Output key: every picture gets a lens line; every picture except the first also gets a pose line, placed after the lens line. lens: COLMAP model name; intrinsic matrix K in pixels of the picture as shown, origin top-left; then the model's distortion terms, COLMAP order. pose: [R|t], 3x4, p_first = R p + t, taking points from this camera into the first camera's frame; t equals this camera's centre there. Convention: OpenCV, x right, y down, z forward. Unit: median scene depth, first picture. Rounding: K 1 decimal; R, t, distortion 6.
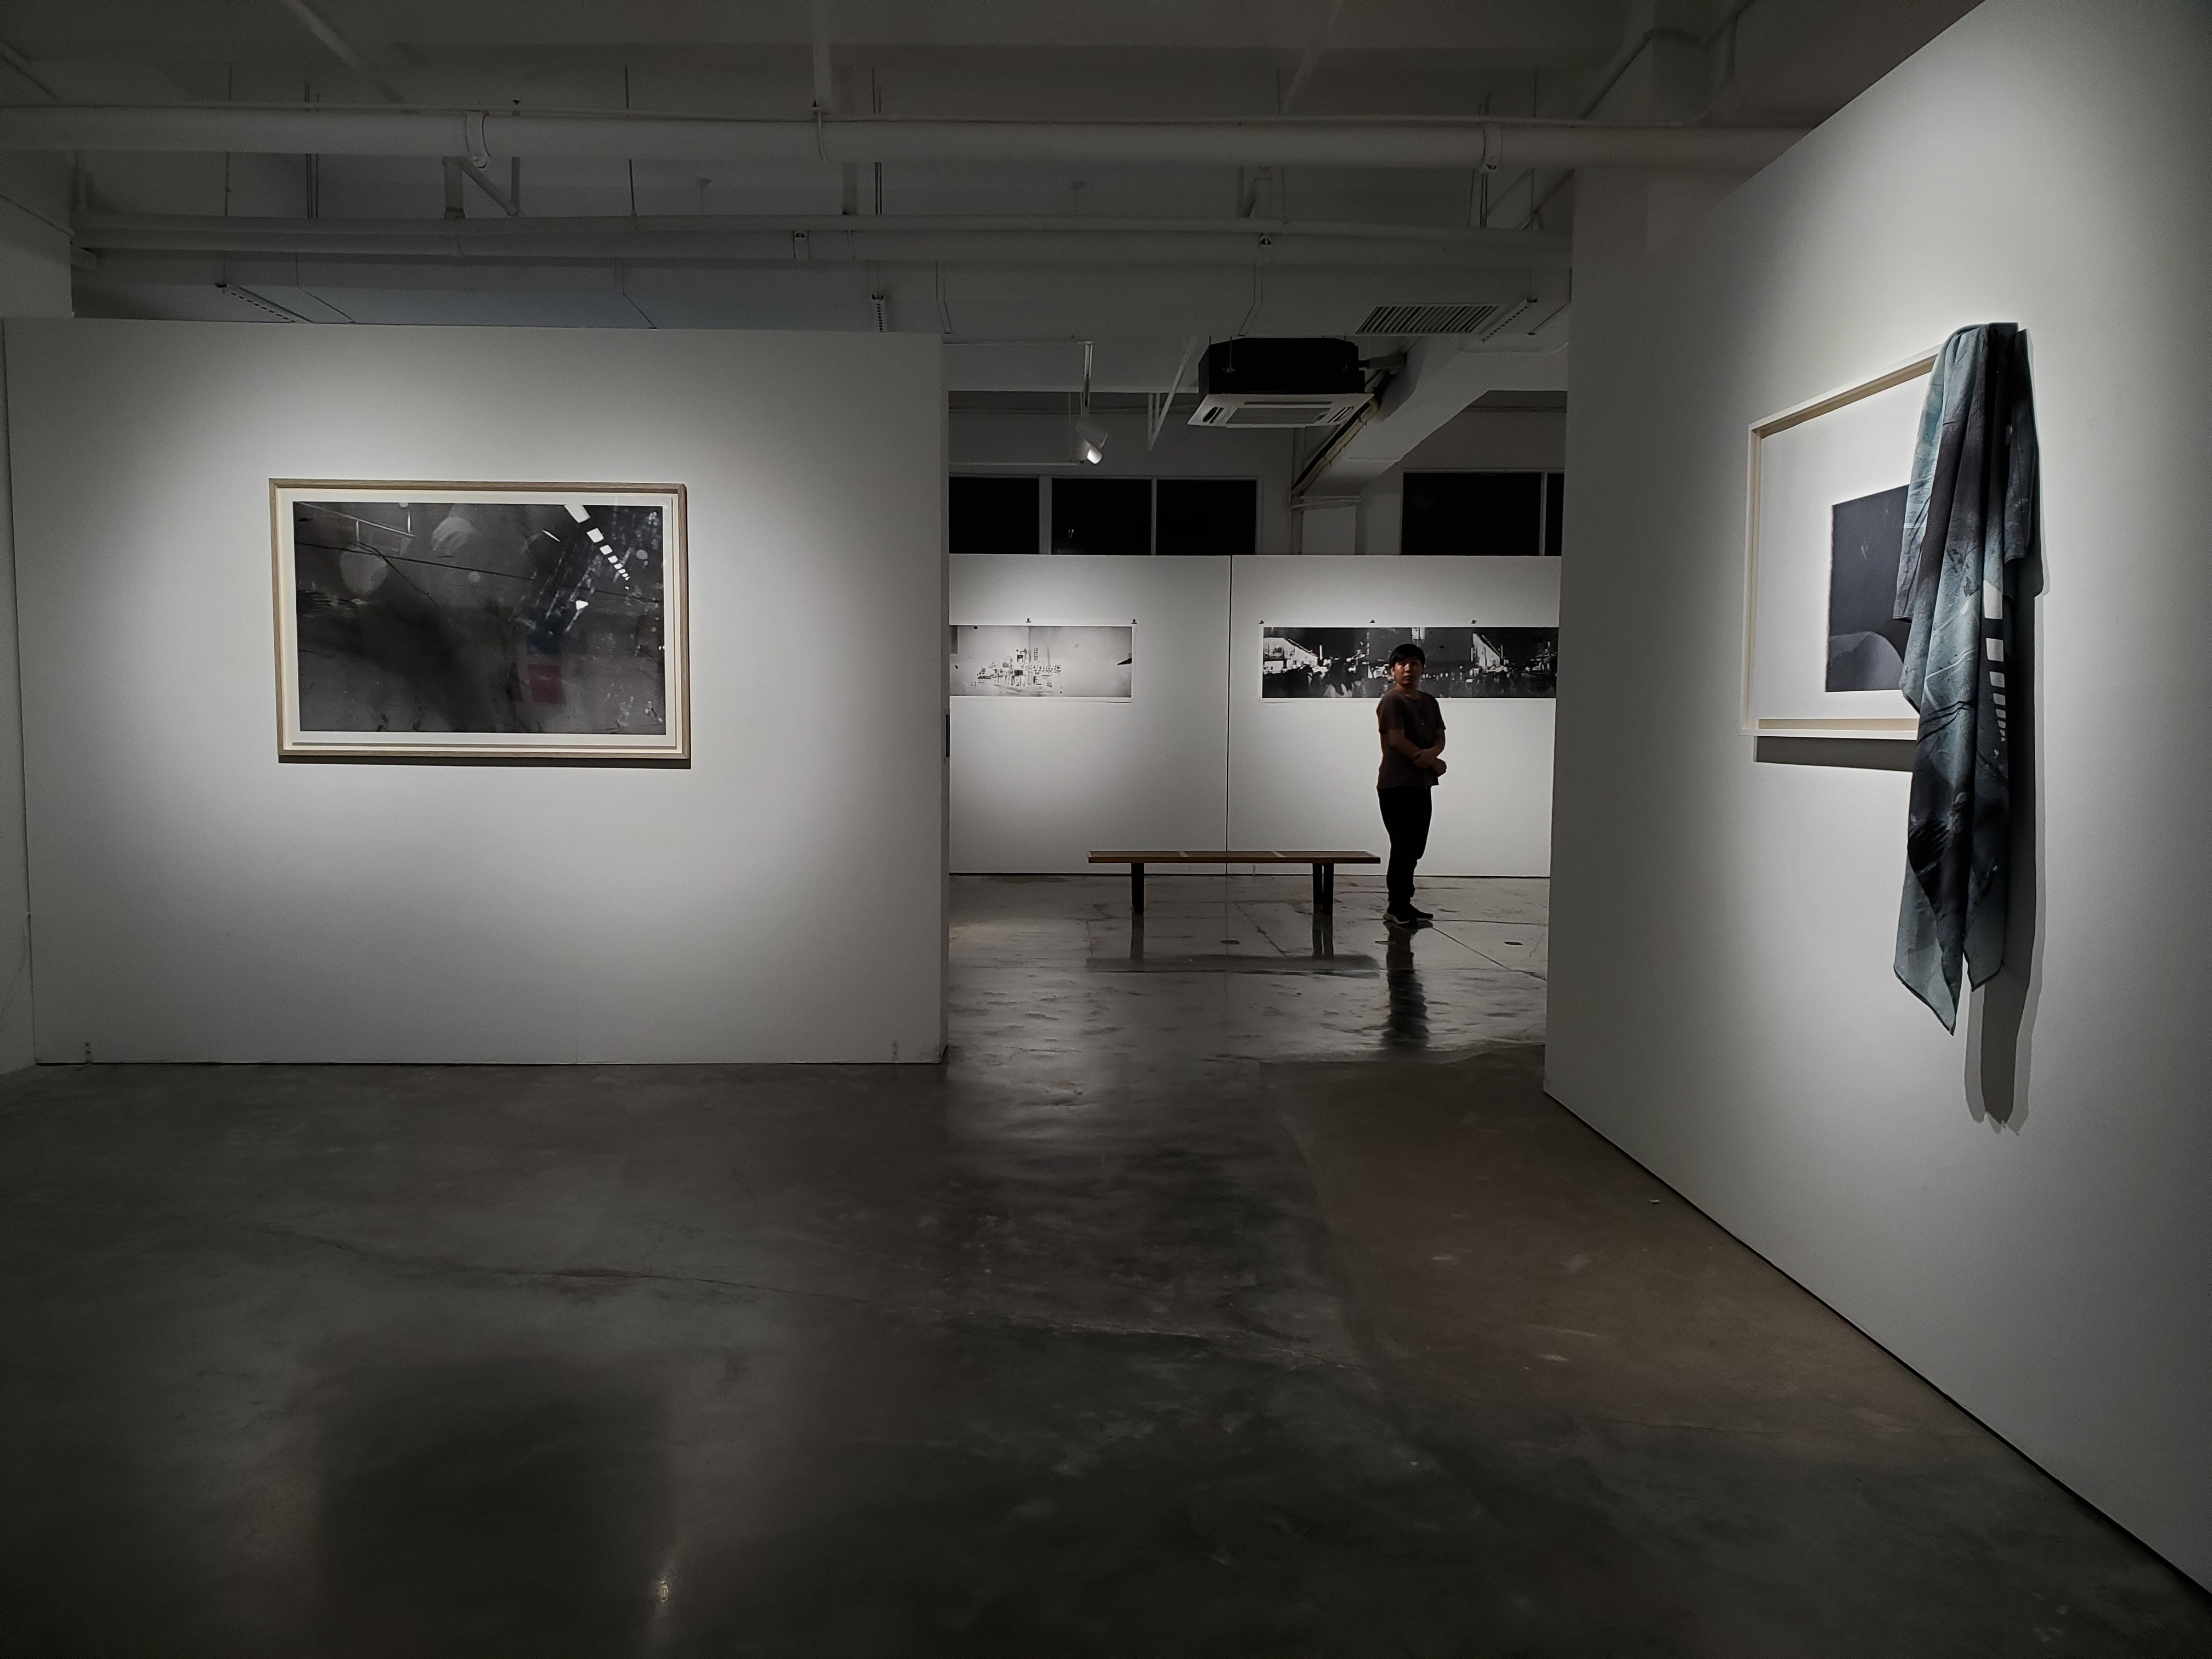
lens RADIAL K [[1672.4, 0, 1103.1], [0, 1672.4, 825.0], [0, 0, 1]] dist [0.100786, -0.032799]
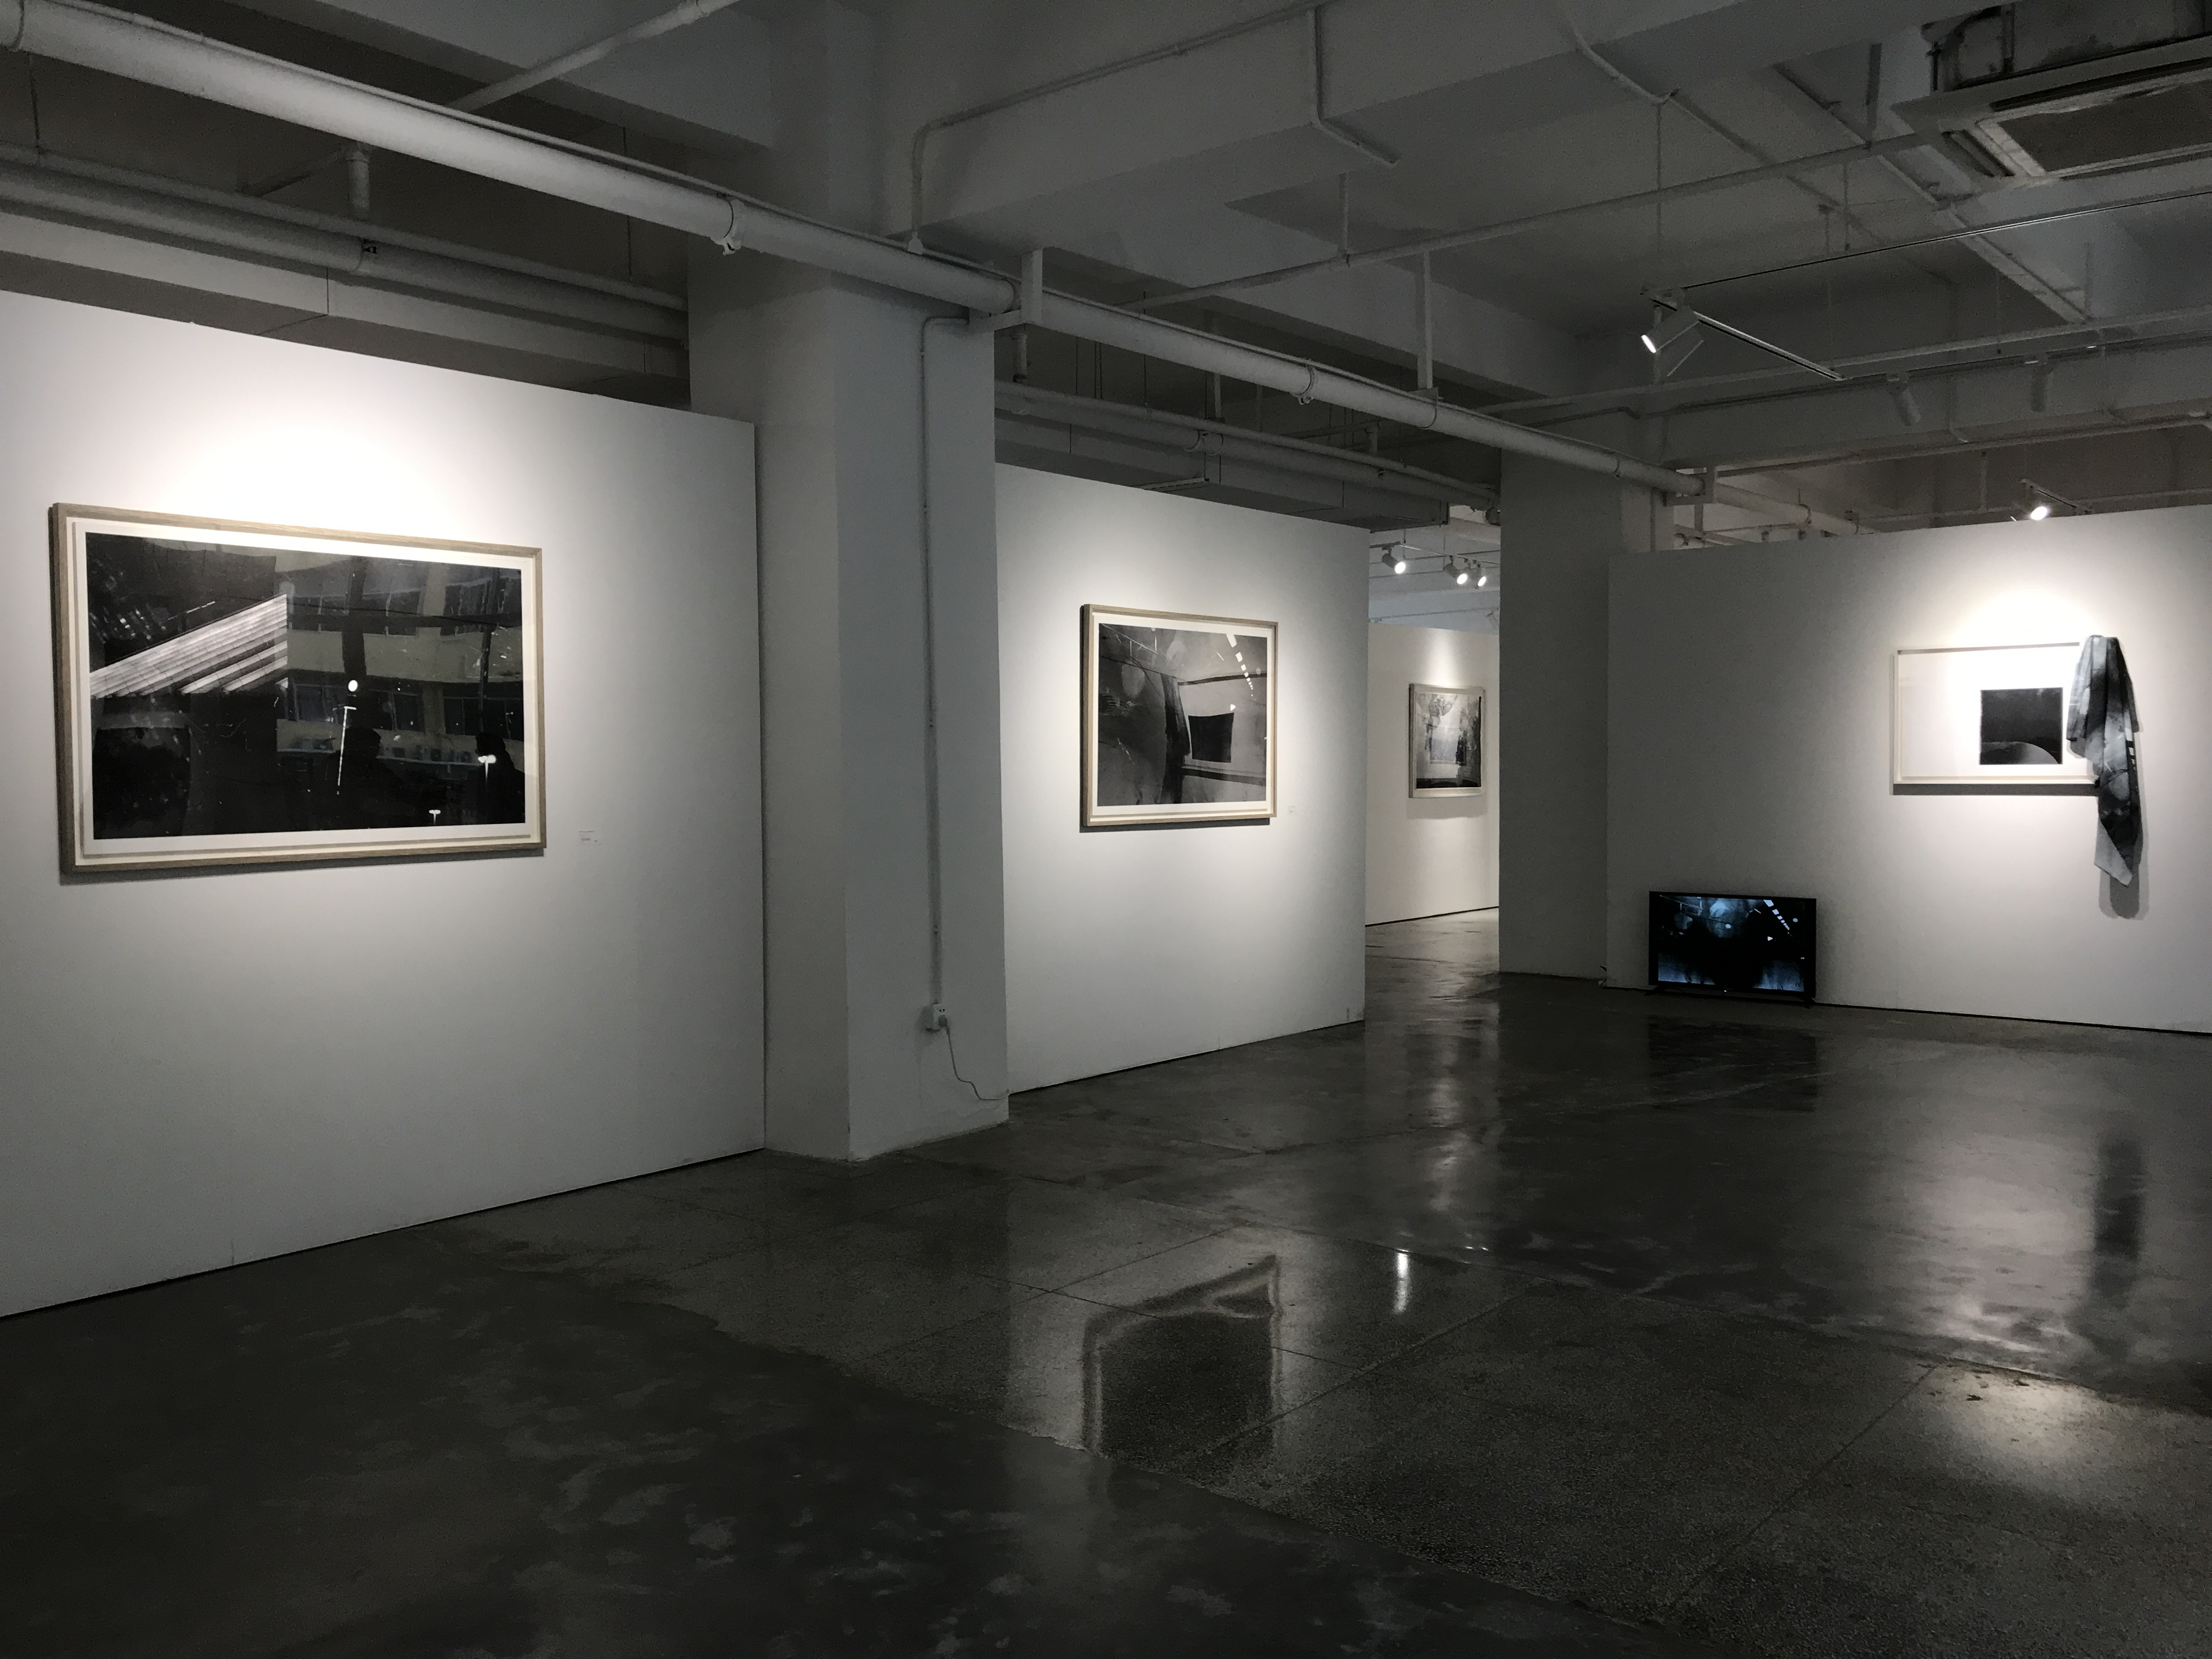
lens RADIAL K [[1829.1, 0, 1125.7], [0, 1829.1, 842.1], [0, 0, 1]] dist [0.073613, -0.034354]
pose [[0.653677, -0.044762, 0.755448, -2.397419], [0.061193, 0.998107, 0.006191, -0.059011], [-0.754295, 0.042181, 0.655179, 0.180271]]
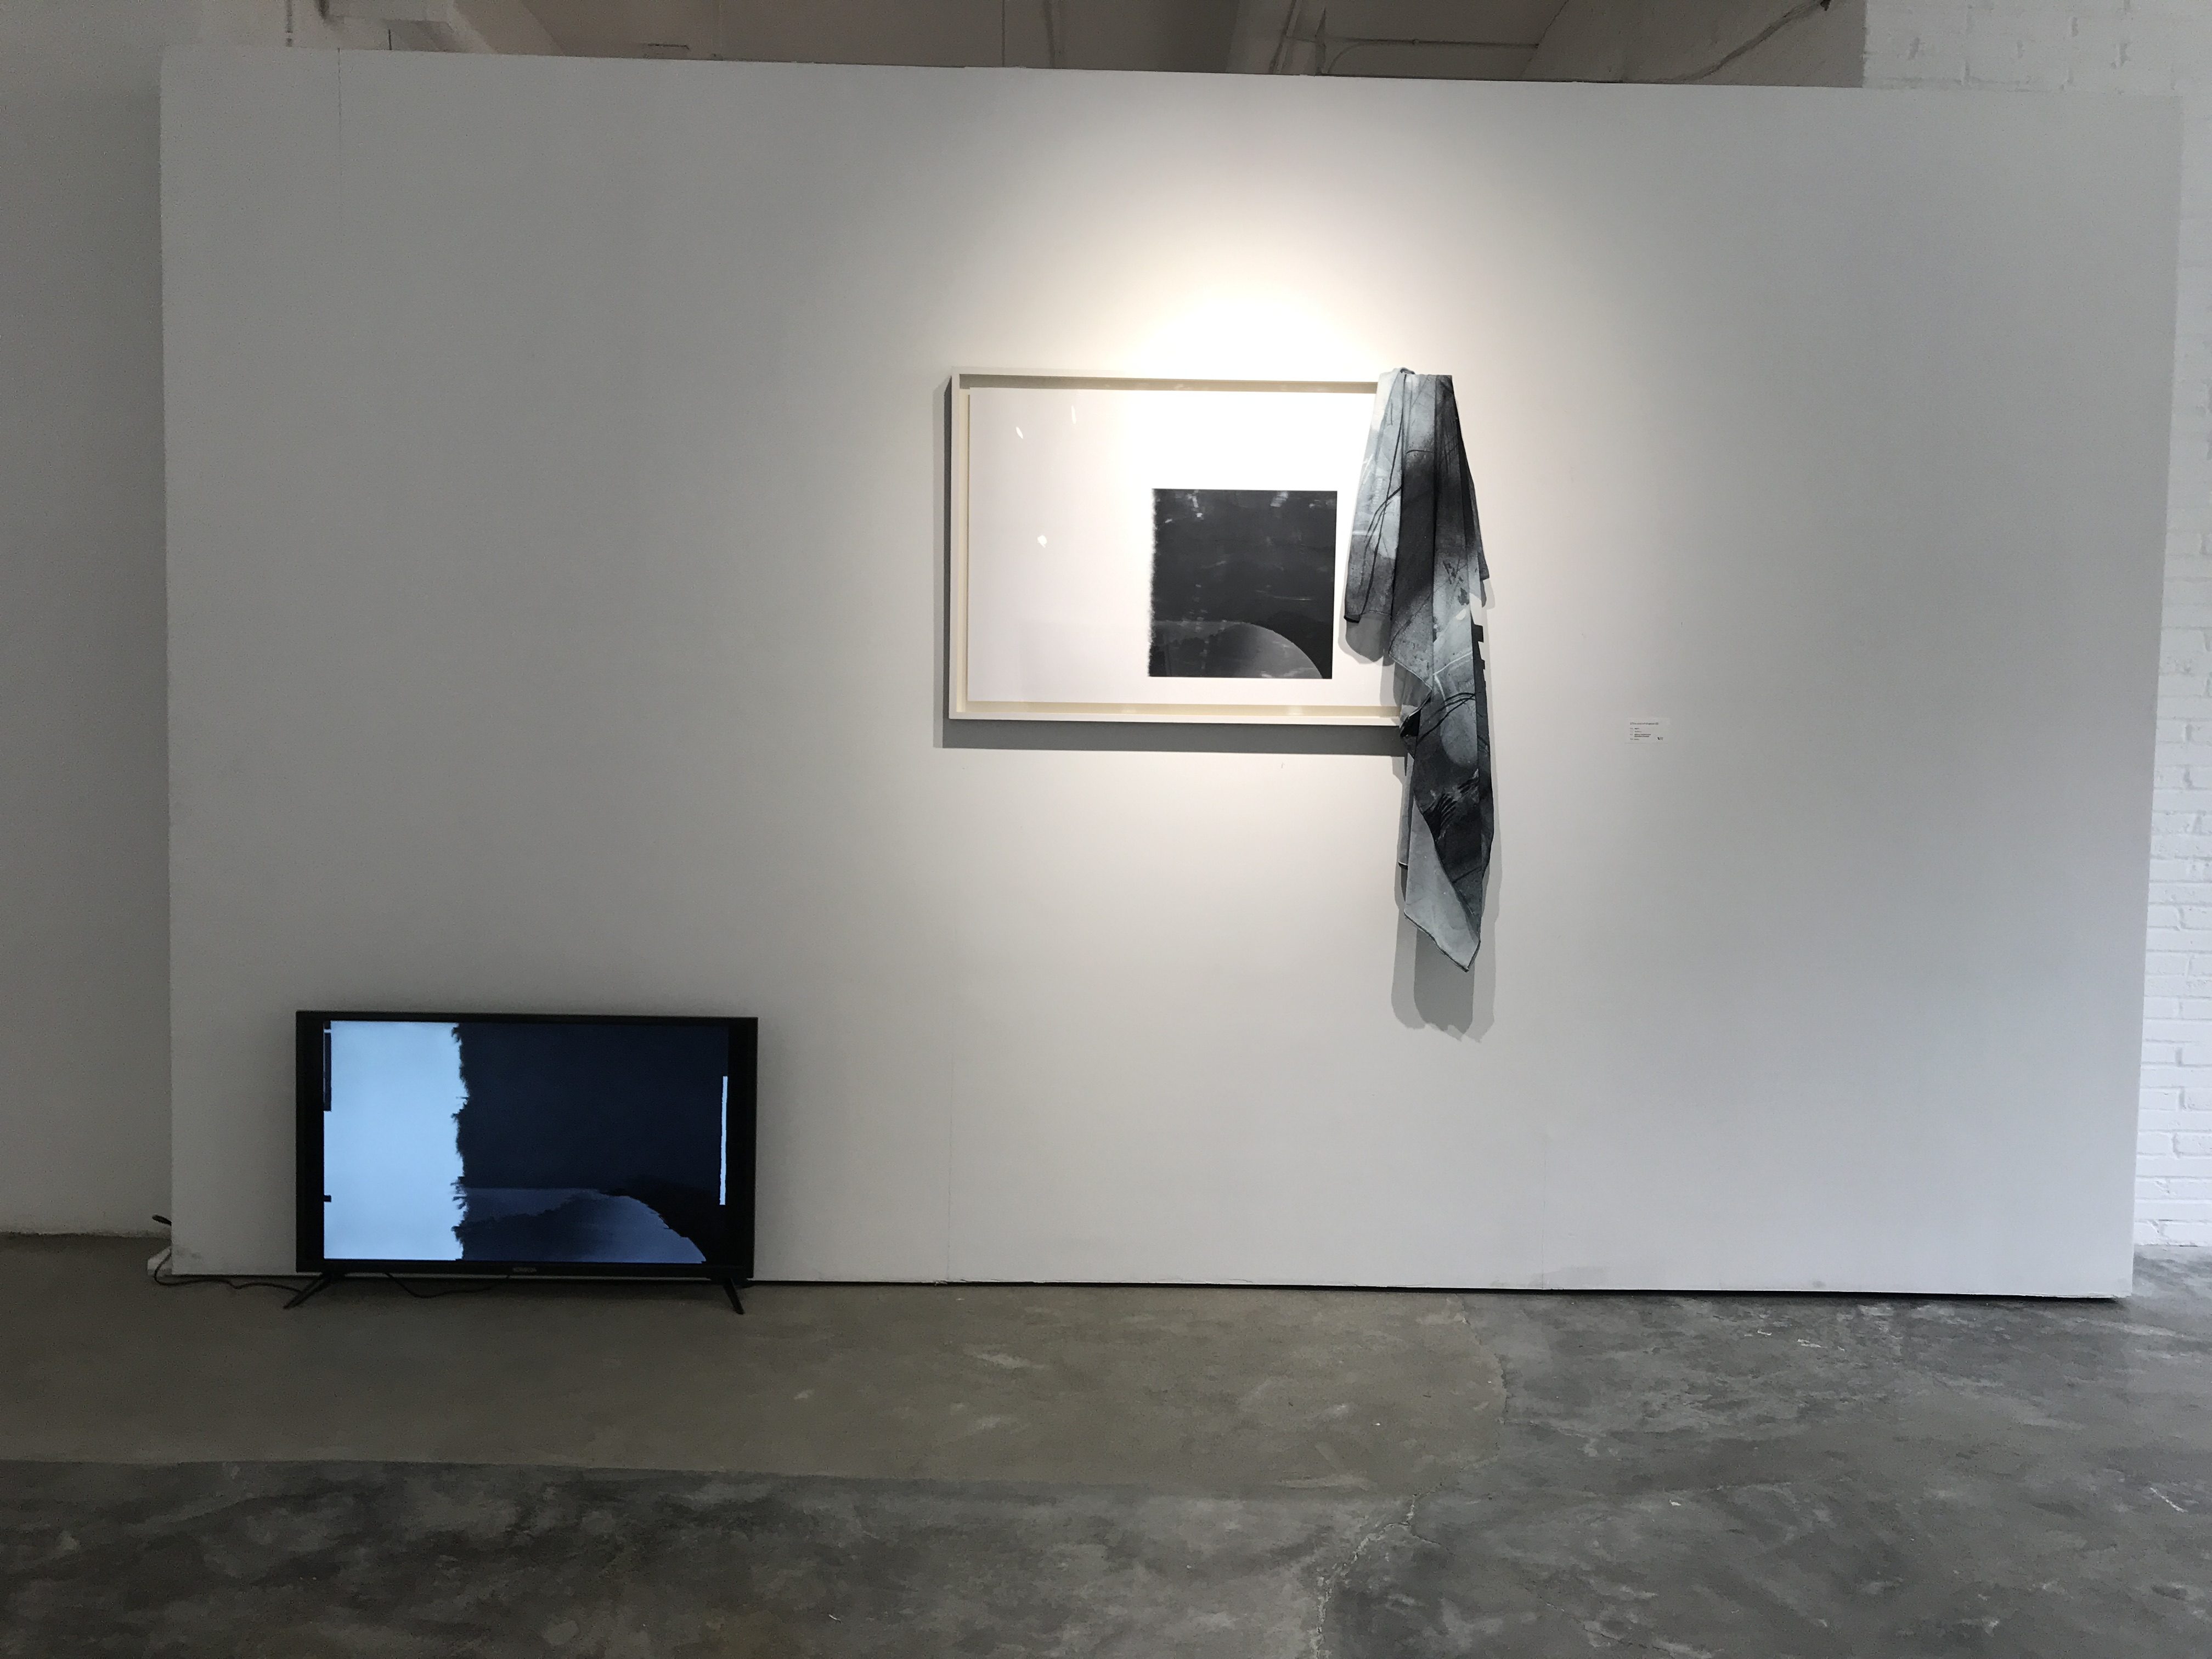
lens RADIAL K [[1829.1, 0, 1102.2], [0, 1829.1, 829.8], [0, 0, 1]] dist [0.073613, -0.034354]
pose [[0.020431, -0.069841, 0.997349, -0.643771], [0.046810, 0.996530, 0.068824, -0.063394], [-0.998695, 0.045280, 0.023629, 1.001973]]
